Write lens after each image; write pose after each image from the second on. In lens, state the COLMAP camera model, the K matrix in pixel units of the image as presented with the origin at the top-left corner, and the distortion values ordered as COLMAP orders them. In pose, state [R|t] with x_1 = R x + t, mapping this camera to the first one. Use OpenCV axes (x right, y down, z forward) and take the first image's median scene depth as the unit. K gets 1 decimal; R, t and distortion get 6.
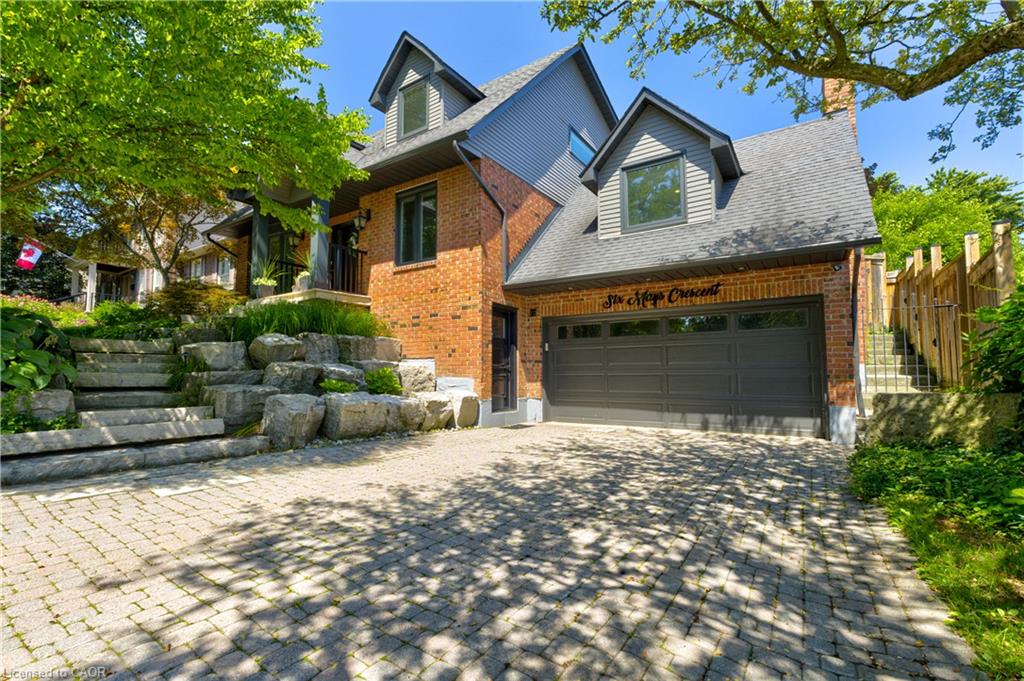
lens RADIAL K [[462.7, 0, 512.0], [0, 462.7, 340.5], [0, 0, 1]] dist [0.000661, -0.000078]
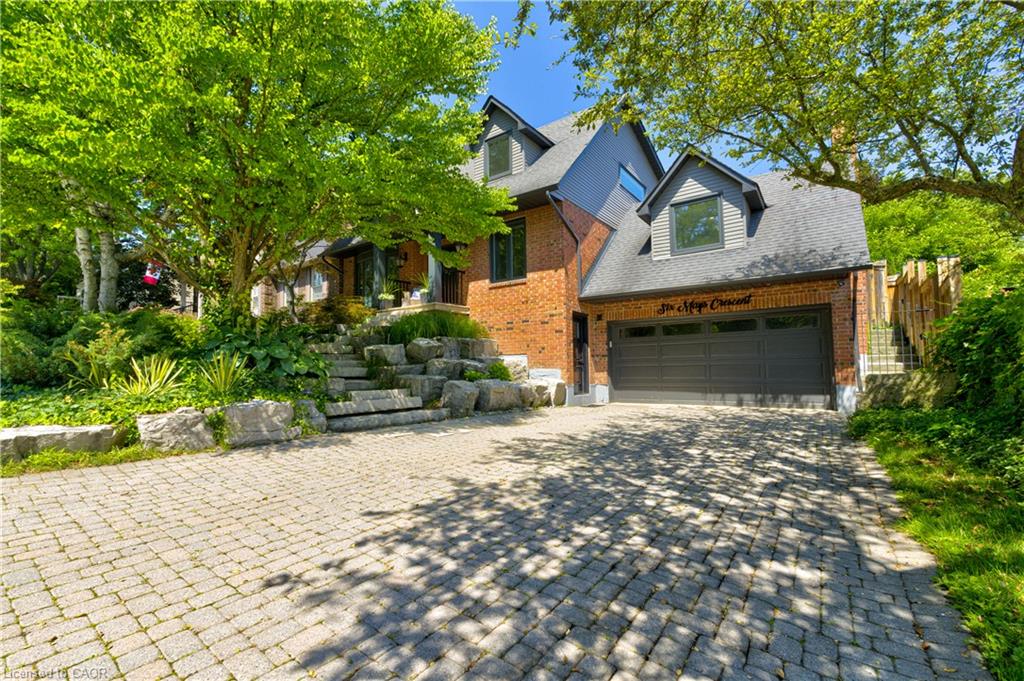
lens RADIAL K [[448.7, 0, 510.9], [0, 448.7, 340.8], [0, 0, 1]] dist [0.000185, 0.000372]
pose [[0.999256, -0.014548, -0.035716, -0.182078], [0.014959, 0.999825, 0.011254, -0.016027], [0.035546, -0.011780, 0.999299, -0.290254]]
